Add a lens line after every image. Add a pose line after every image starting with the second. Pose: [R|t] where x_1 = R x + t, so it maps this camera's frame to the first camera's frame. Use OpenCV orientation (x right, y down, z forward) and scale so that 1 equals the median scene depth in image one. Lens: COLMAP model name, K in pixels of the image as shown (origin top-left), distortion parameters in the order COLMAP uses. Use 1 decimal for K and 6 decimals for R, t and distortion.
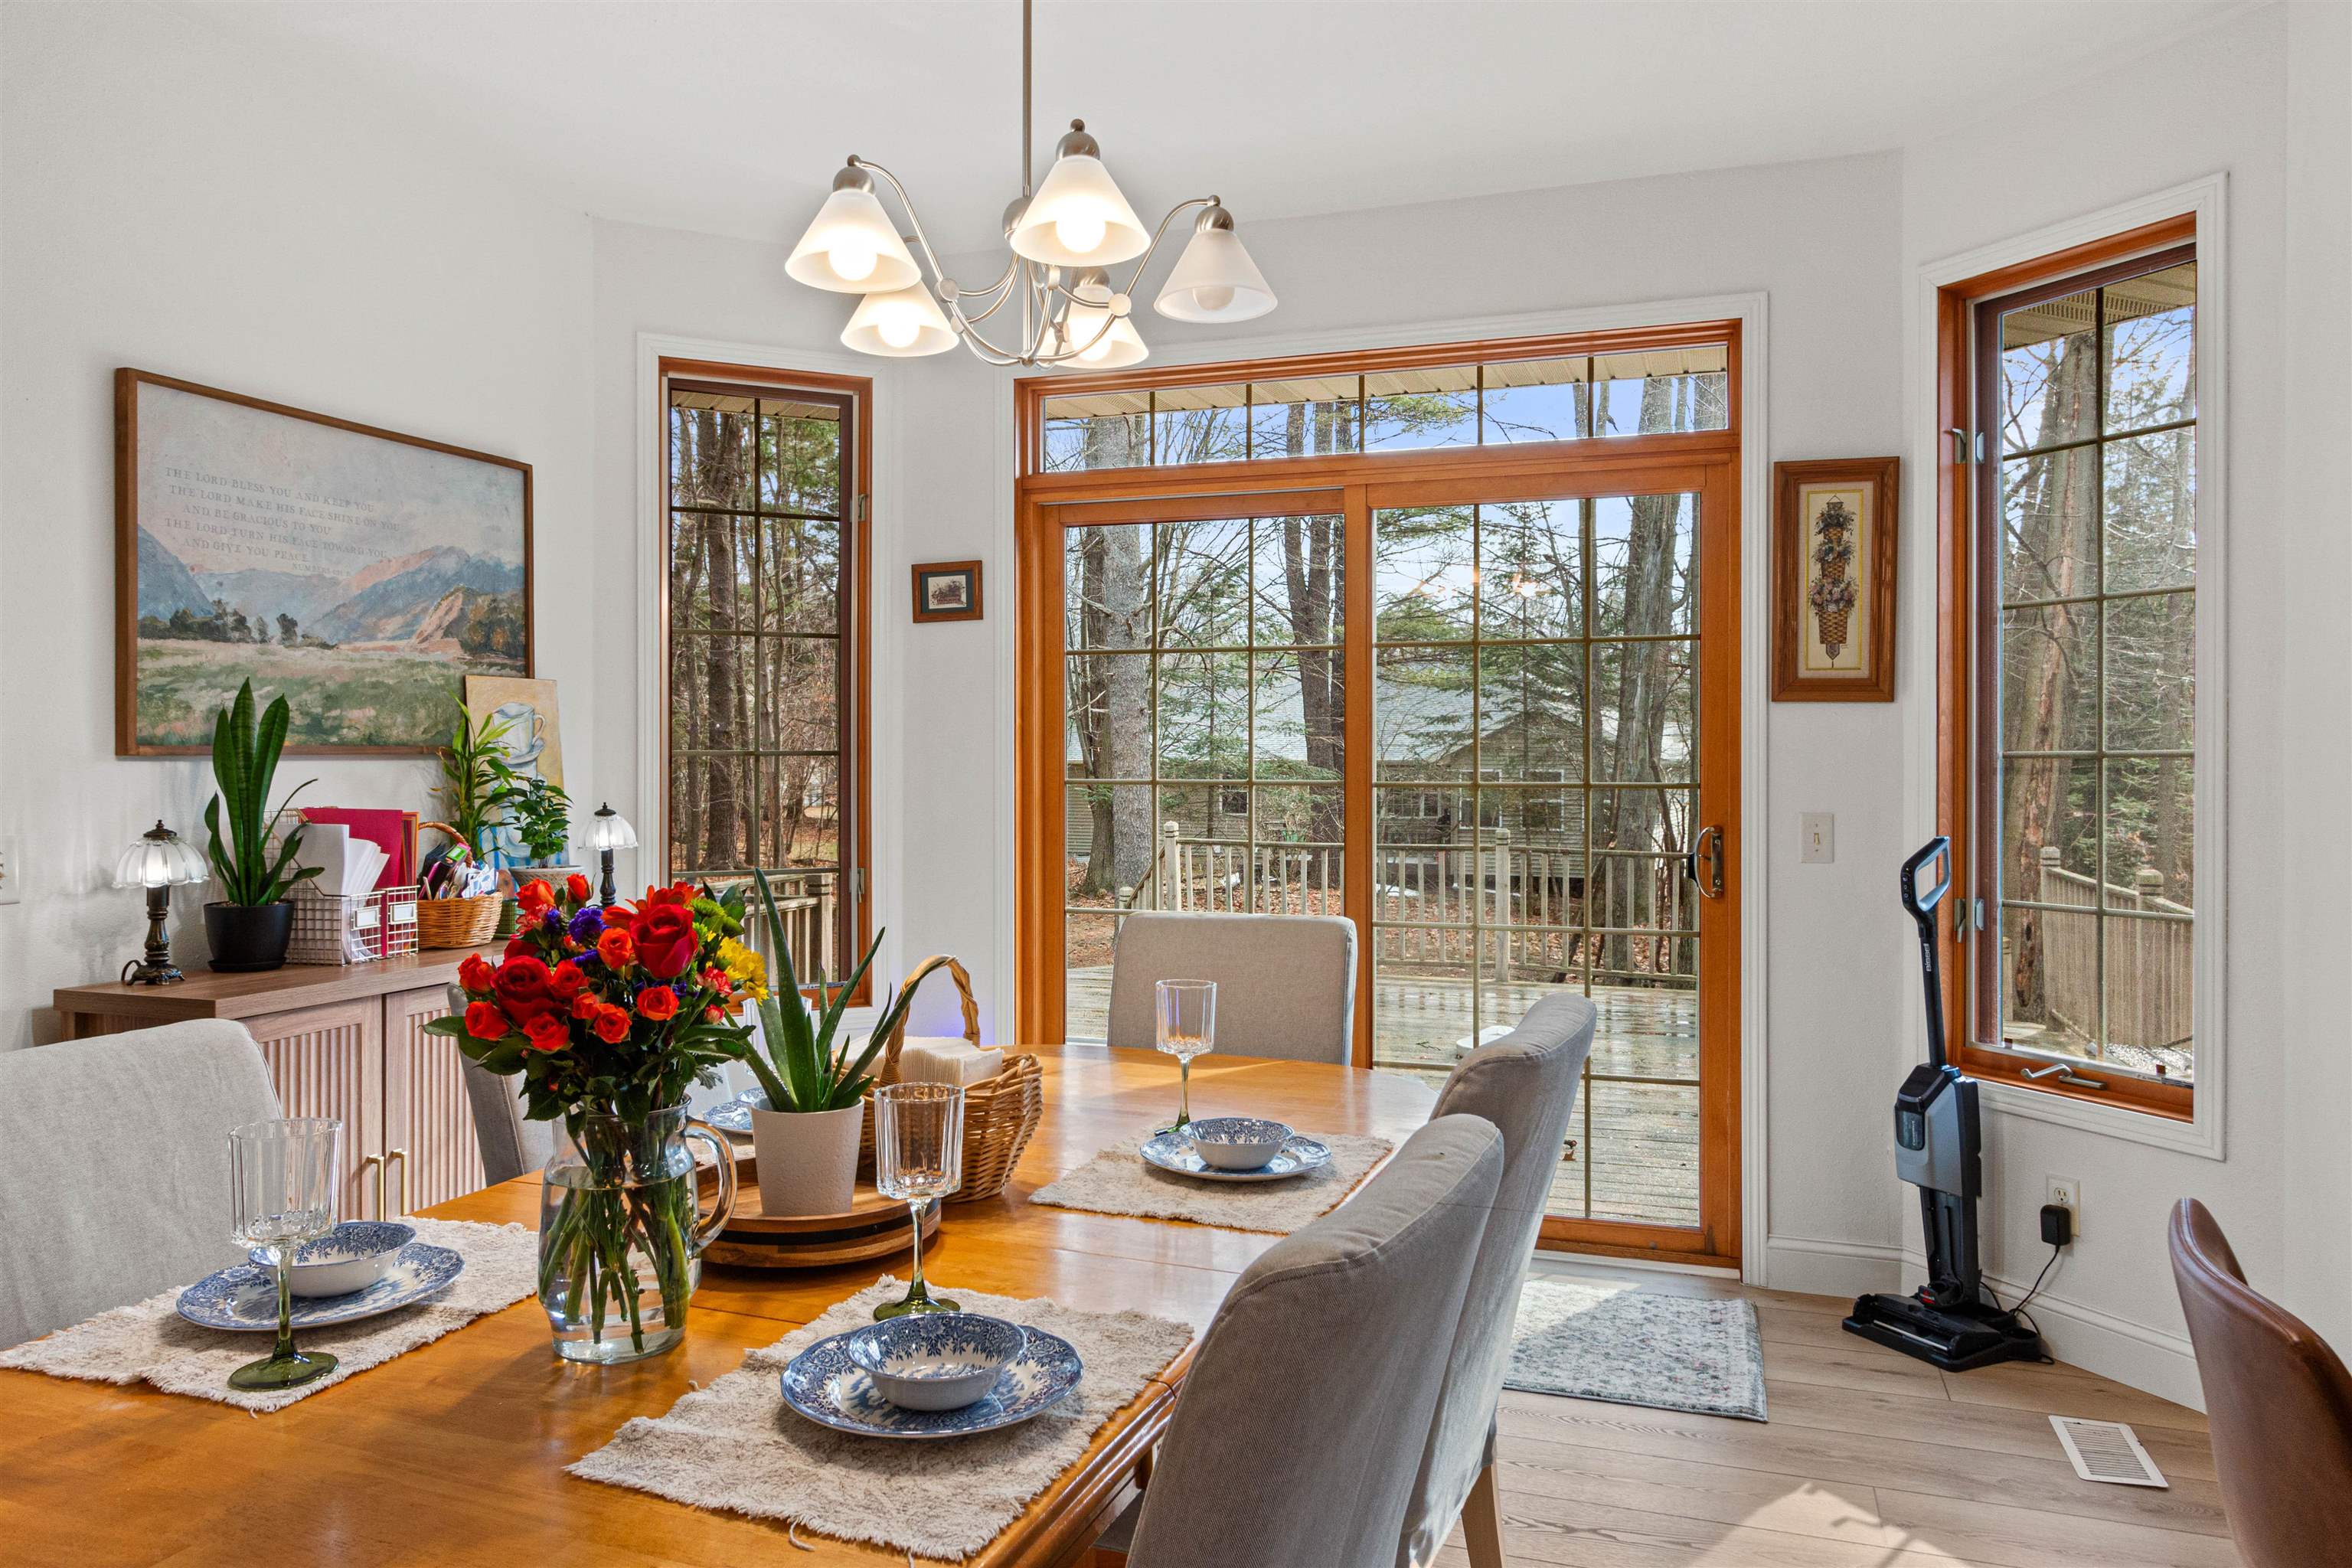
lens RADIAL K [[1592.6, 0, 1147.8], [0, 1592.6, 768.0], [0, 0, 1]] dist [0.005996, -0.006115]
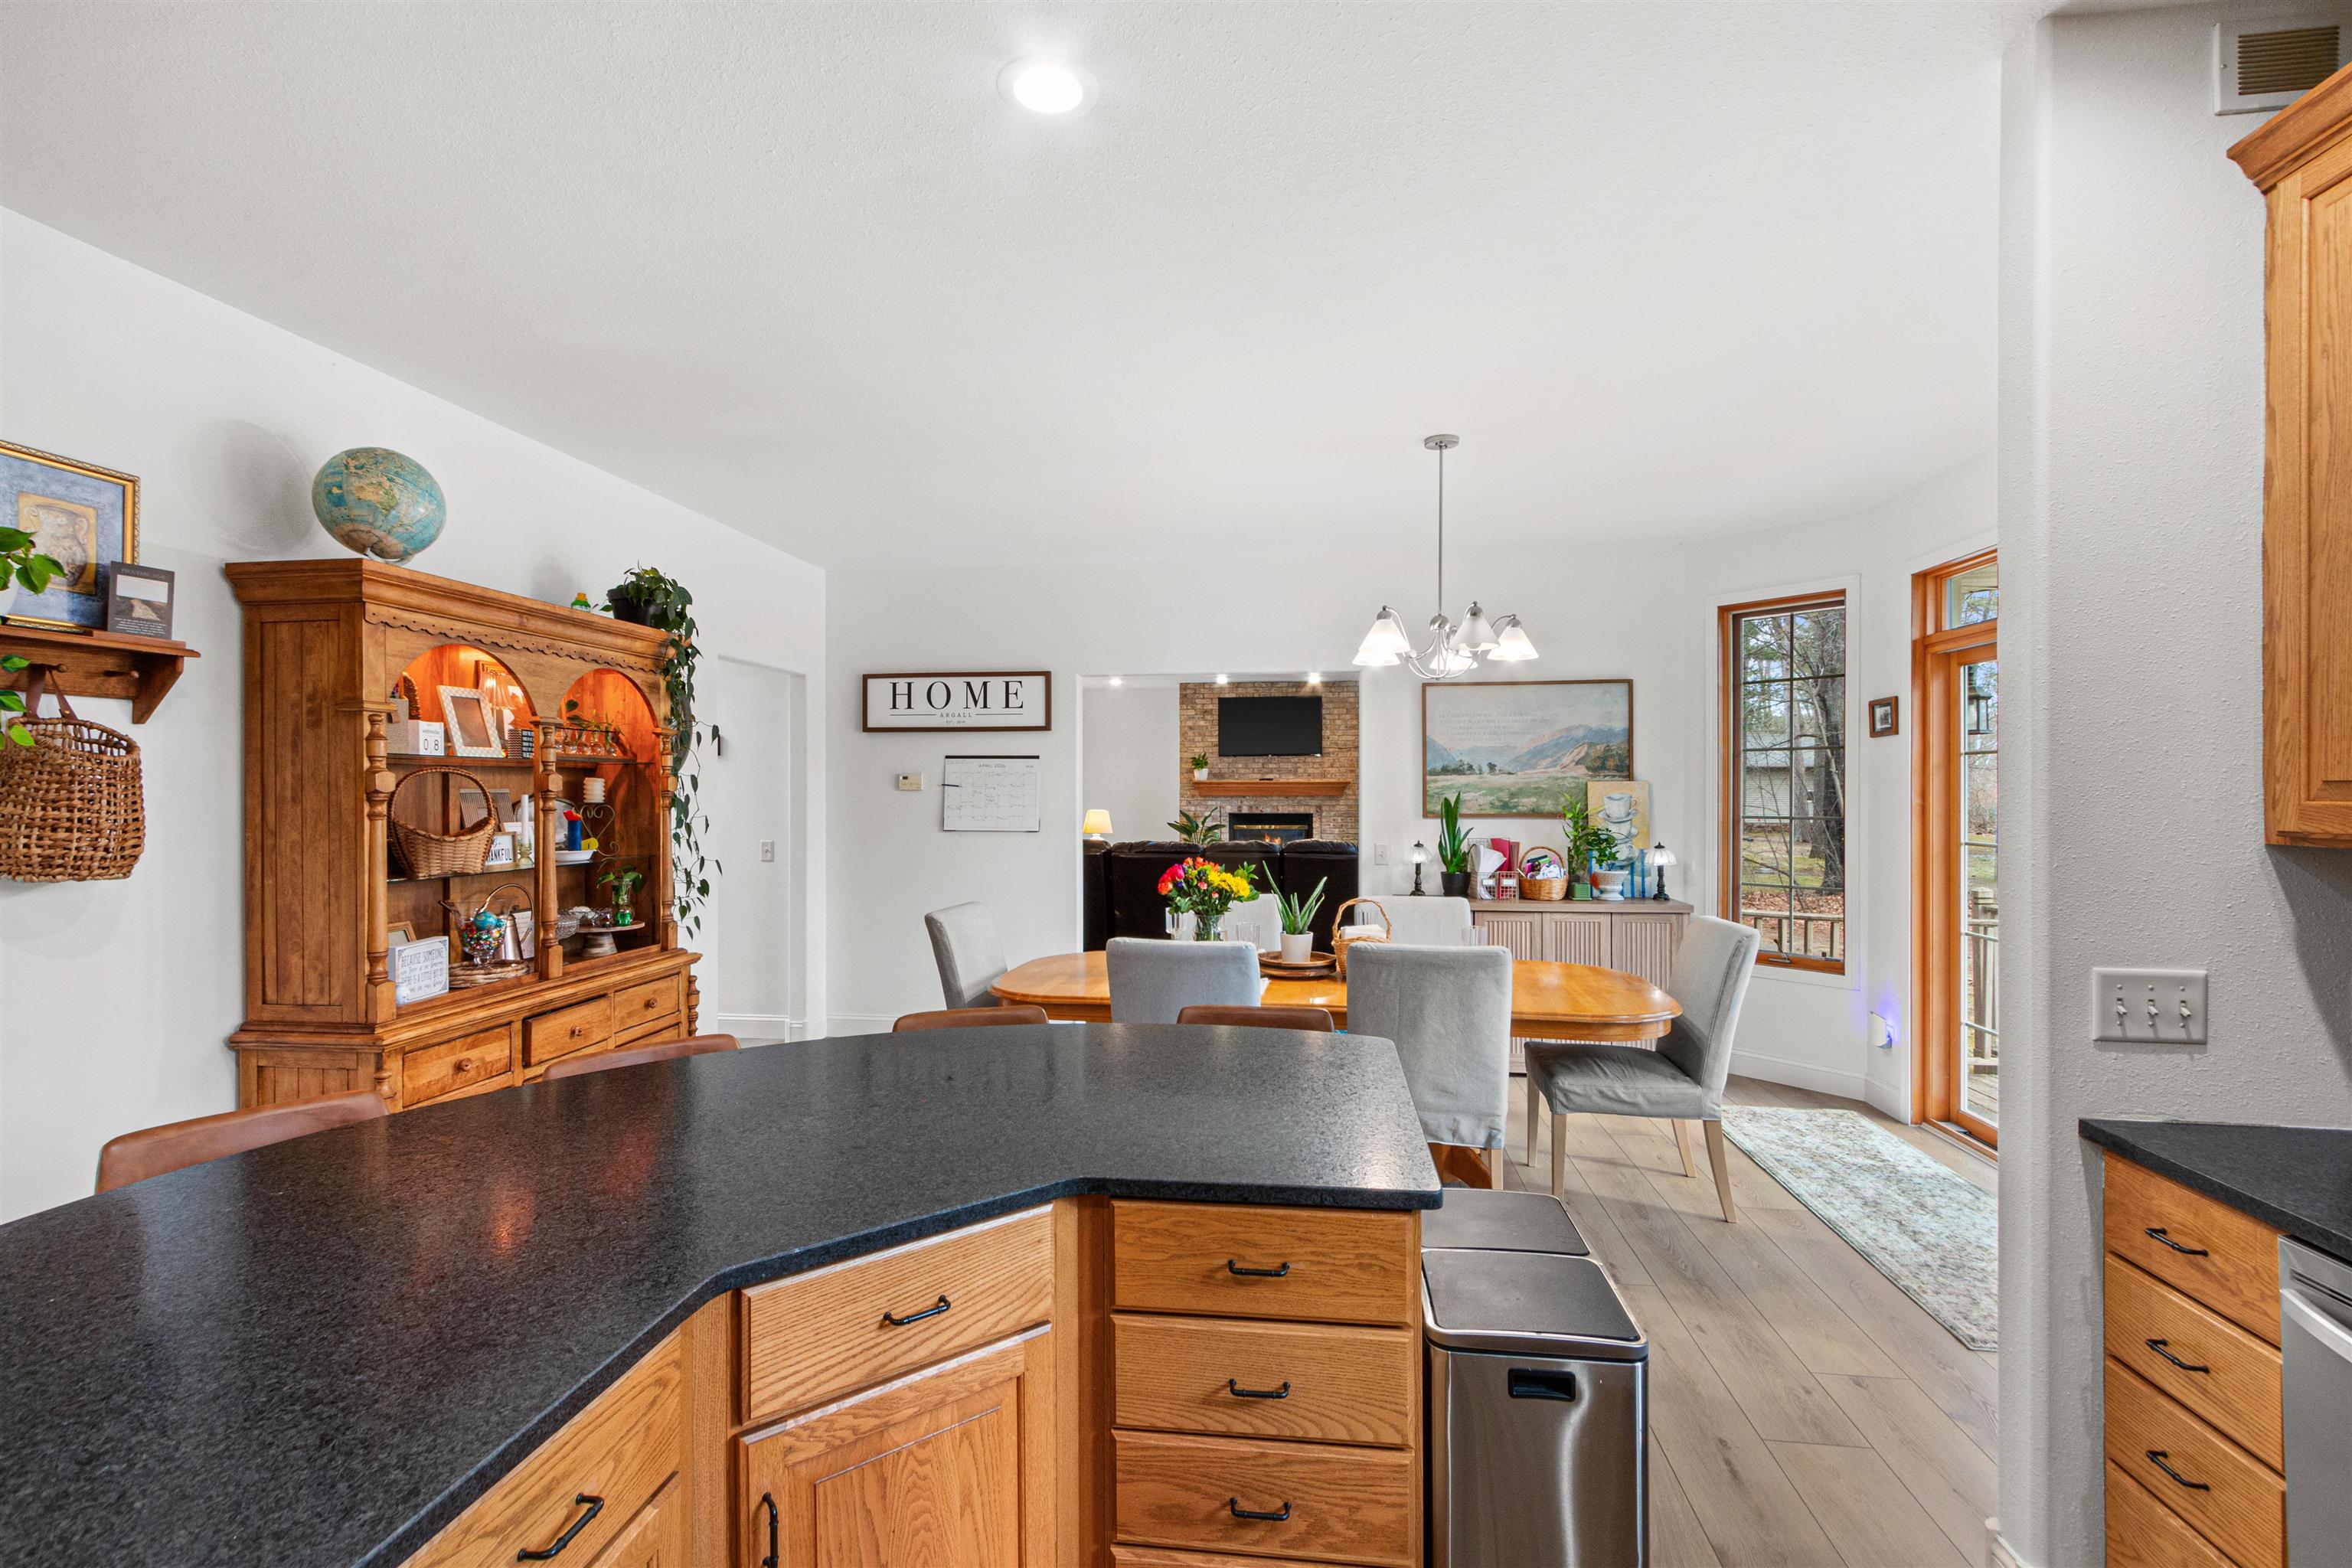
lens RADIAL K [[1079.4, 0, 1178.8], [0, 1079.4, 789.6], [0, 0, 1]] dist [0.002710, -0.001873]
pose [[0.199868, 0.001058, -0.979822, 0.891647], [-0.007170, 0.999974, -0.000383, -0.040465], [0.979797, 0.007102, 0.199871, 0.134153]]
